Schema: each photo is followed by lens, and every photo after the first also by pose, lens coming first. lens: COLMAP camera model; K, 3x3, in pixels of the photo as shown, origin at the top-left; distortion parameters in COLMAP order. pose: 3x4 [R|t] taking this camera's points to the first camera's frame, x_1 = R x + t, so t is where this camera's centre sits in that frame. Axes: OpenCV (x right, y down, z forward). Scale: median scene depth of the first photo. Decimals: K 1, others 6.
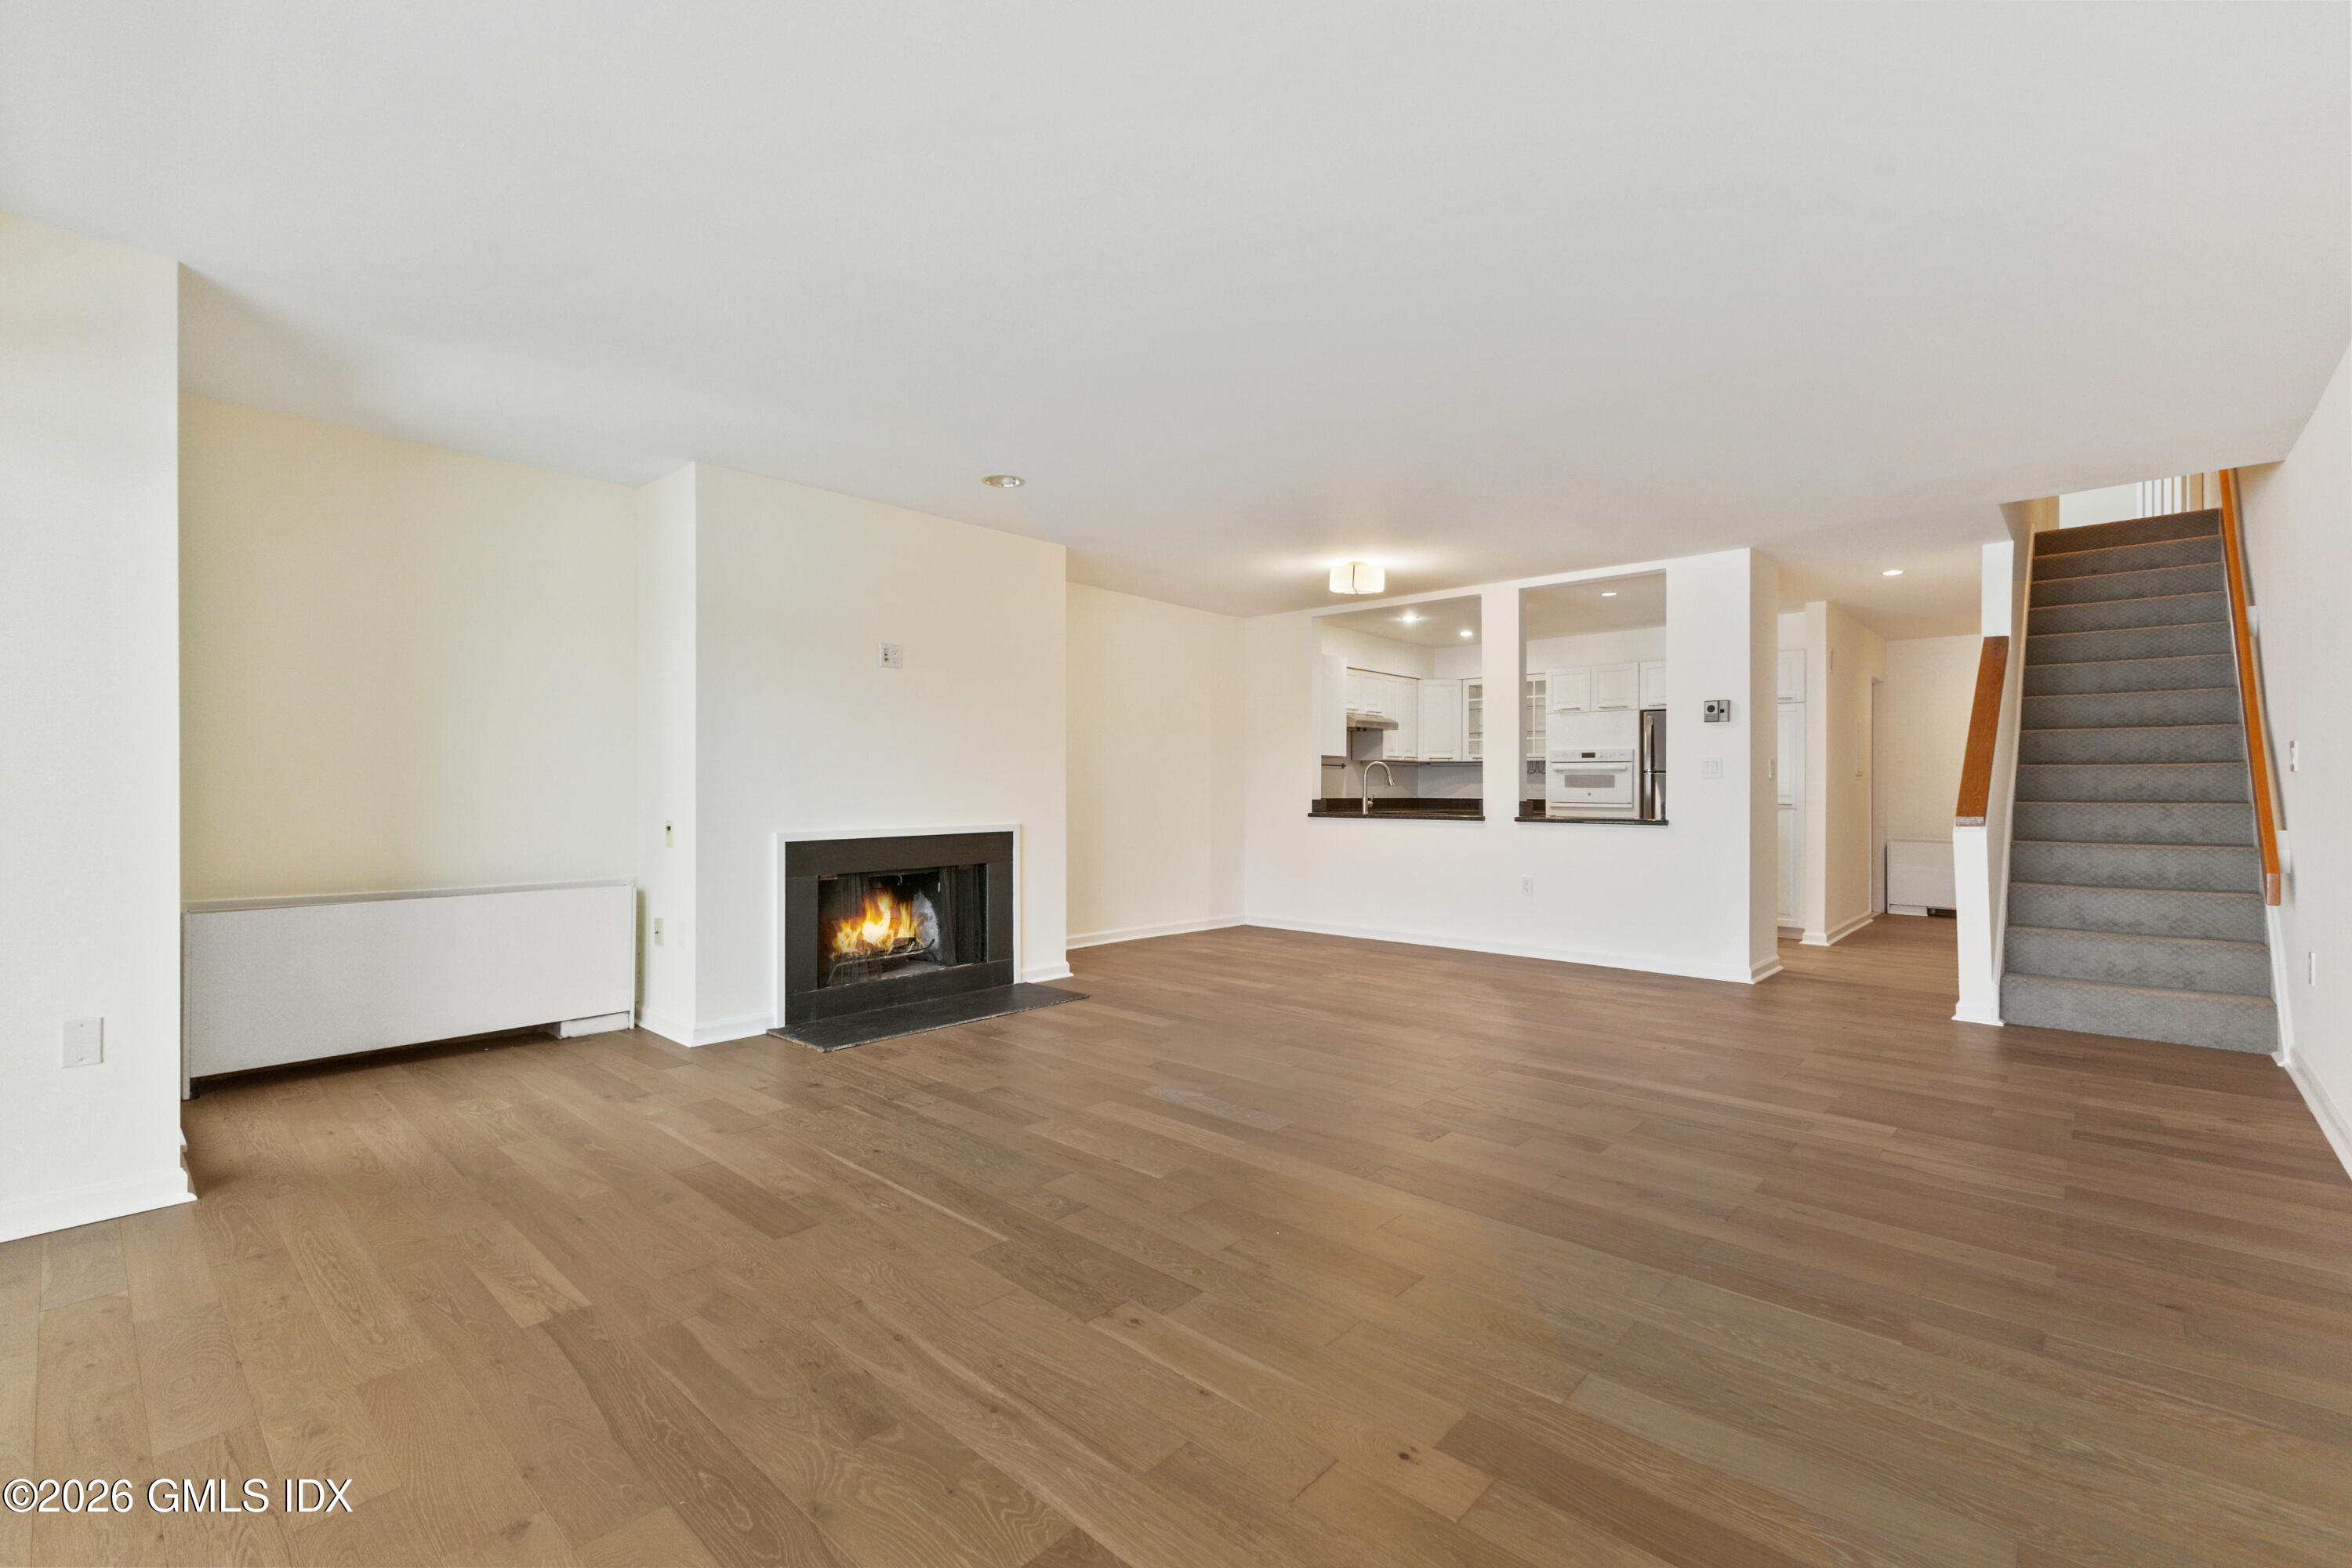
lens RADIAL K [[1015.9, 0, 1176.0], [0, 1015.9, 784.0], [0, 0, 1]] dist [0.003147, -0.000260]
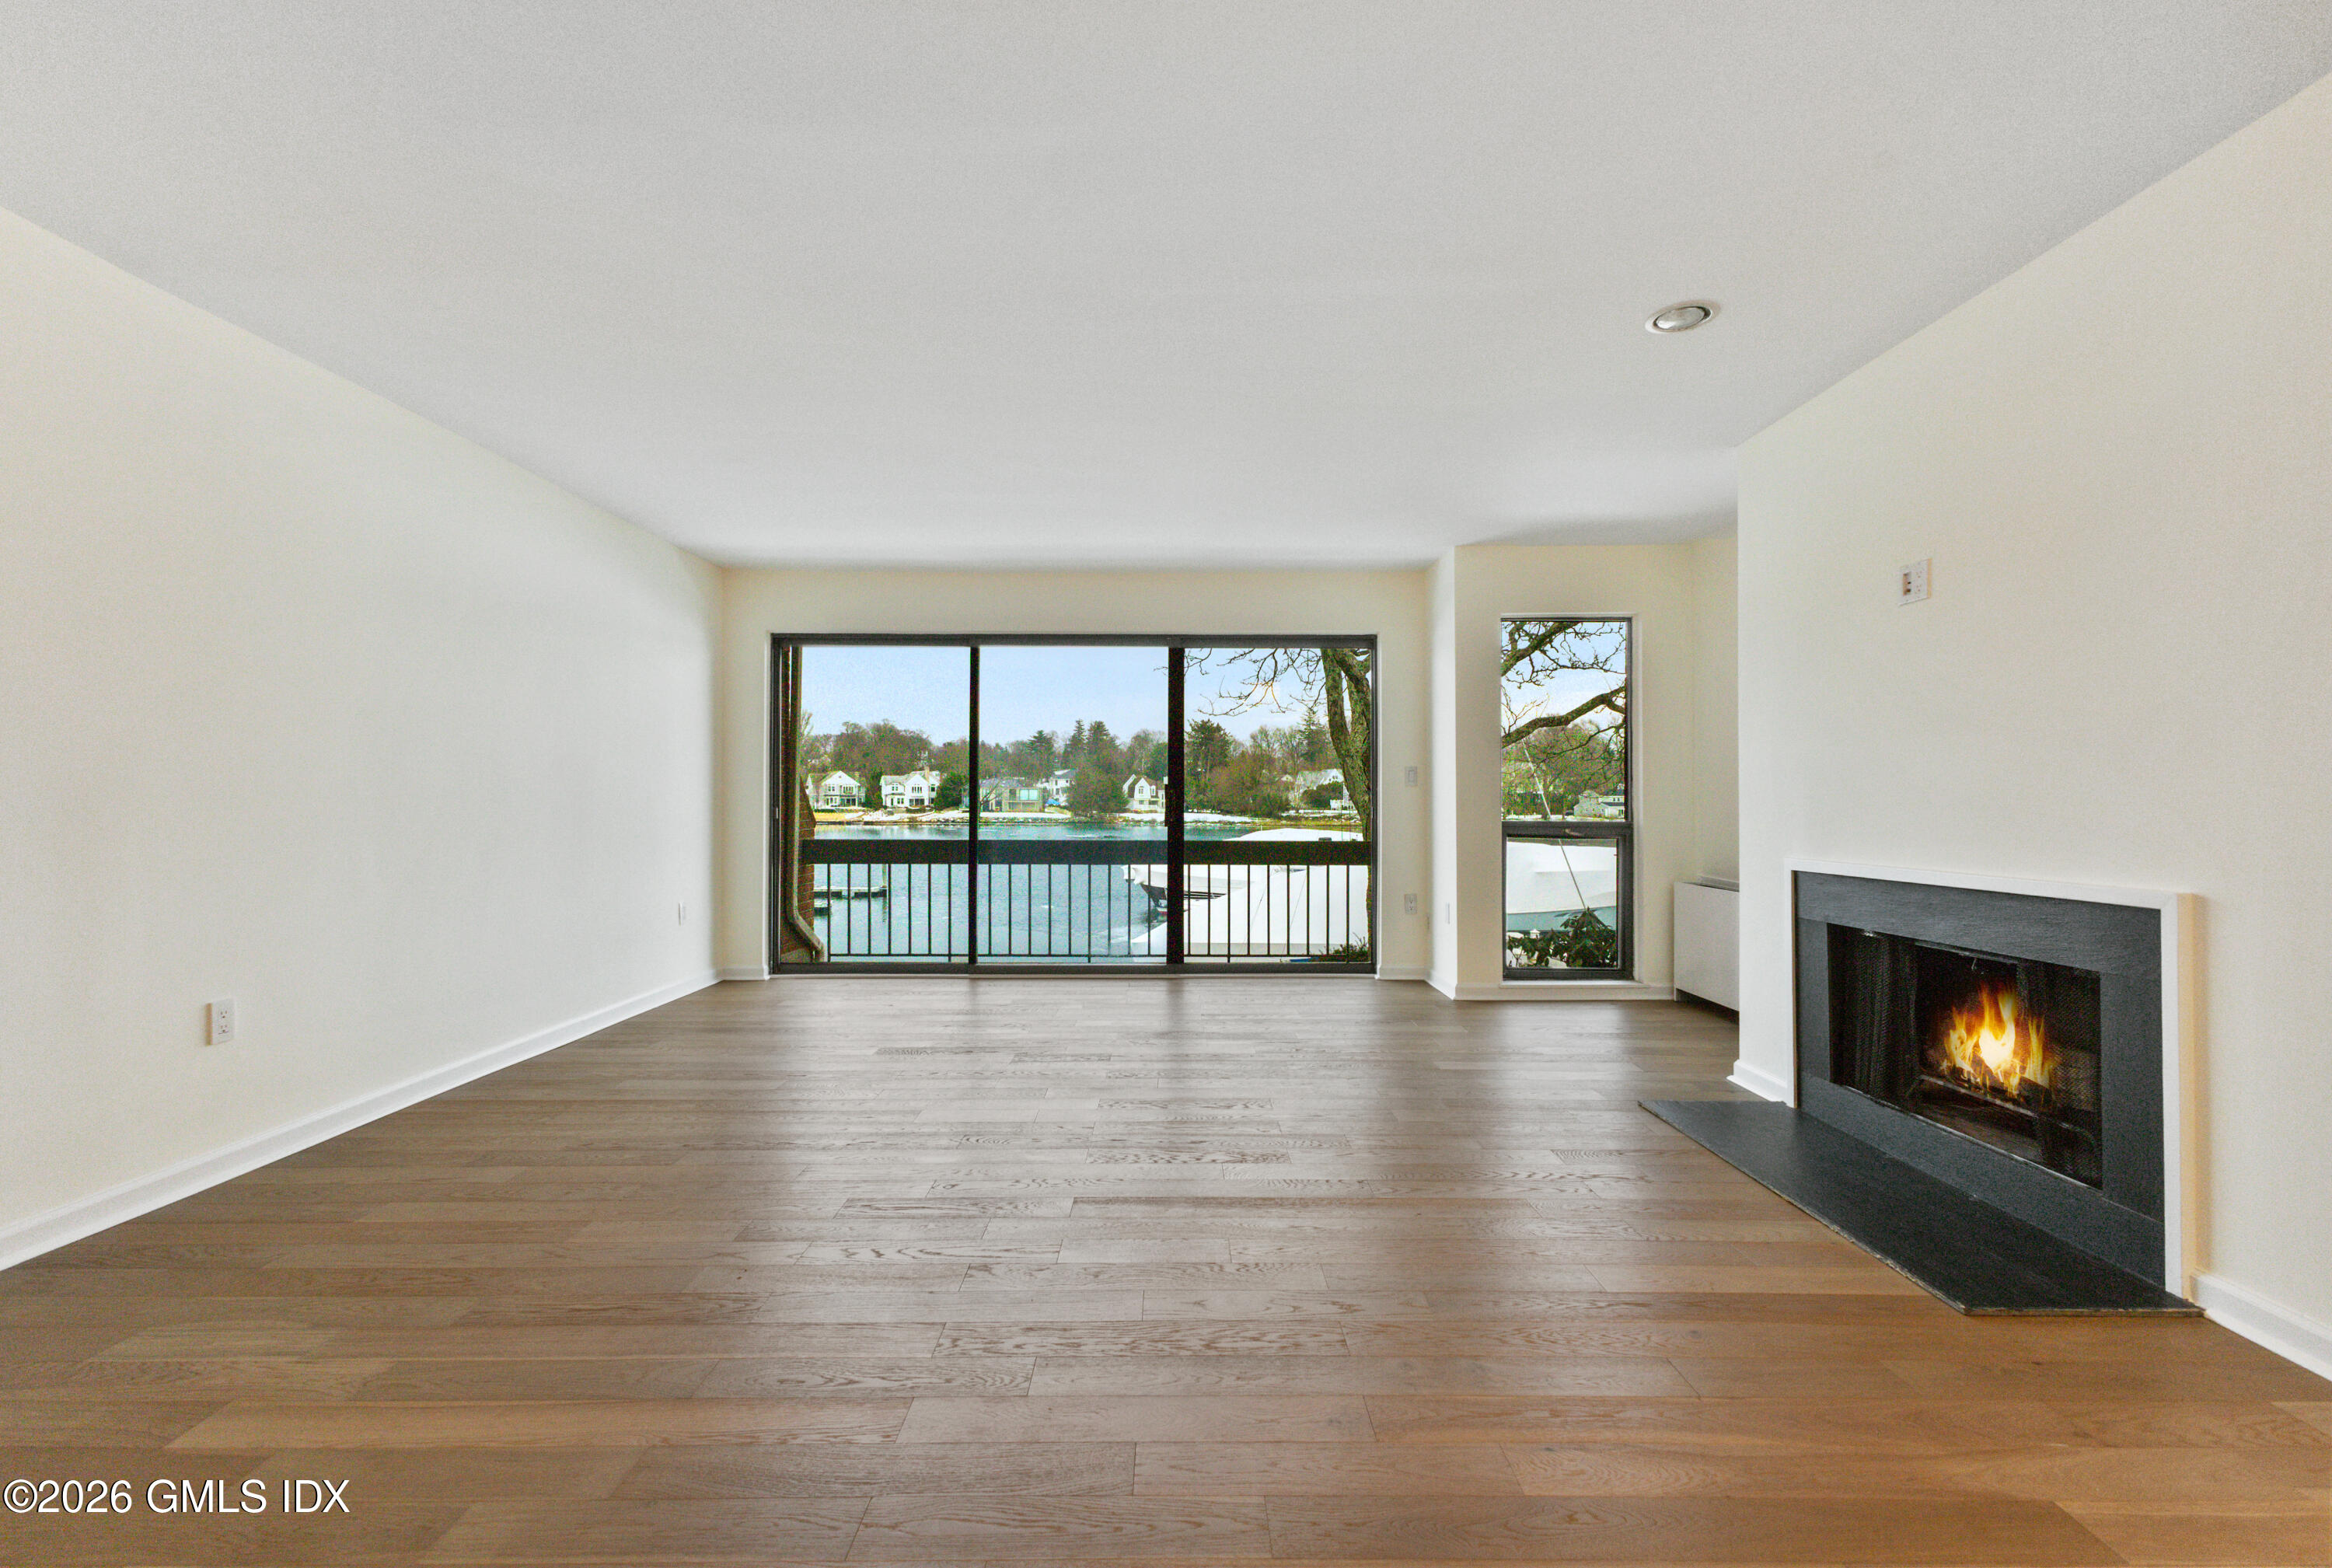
lens RADIAL K [[1020.1, 0, 1166.0], [0, 1020.1, 784.0], [0, 0, 1]] dist [-0.000152, -0.000005]
pose [[-0.729763, -0.011667, -0.683600, 0.447734], [0.001282, 0.999829, -0.018433, 0.004301], [0.683699, -0.014328, -0.729624, 1.110744]]
